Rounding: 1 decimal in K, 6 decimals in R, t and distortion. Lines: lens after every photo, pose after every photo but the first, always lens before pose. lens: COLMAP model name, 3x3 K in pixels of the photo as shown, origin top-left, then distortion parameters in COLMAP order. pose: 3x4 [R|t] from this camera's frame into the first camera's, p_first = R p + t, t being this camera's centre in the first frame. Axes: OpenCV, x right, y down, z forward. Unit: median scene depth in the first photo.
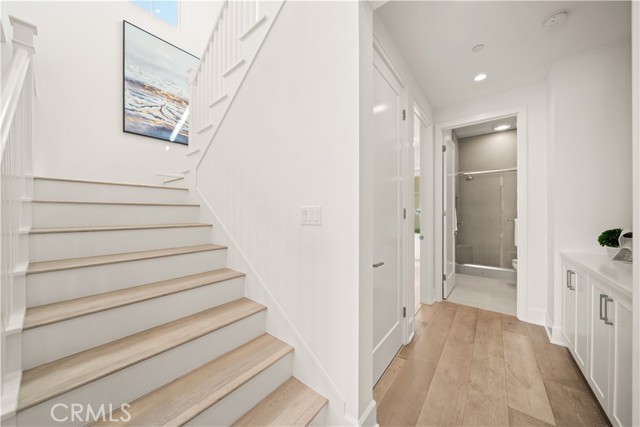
lens RADIAL K [[221.9, 0, 317.2], [0, 221.9, 213.9], [0, 0, 1]] dist [0.000419, 0.000023]
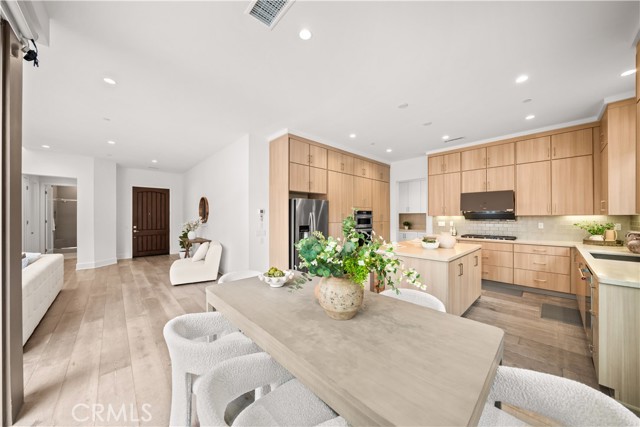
lens RADIAL K [[221.9, 0, 320.3], [0, 221.9, 214.2], [0, 0, 1]] dist [0.000419, 0.000023]
pose [[0.145112, 0.003550, 0.989409, -0.847643], [0.003035, 0.999987, -0.004033, -0.046132], [-0.989411, 0.003588, 0.145099, -1.402874]]
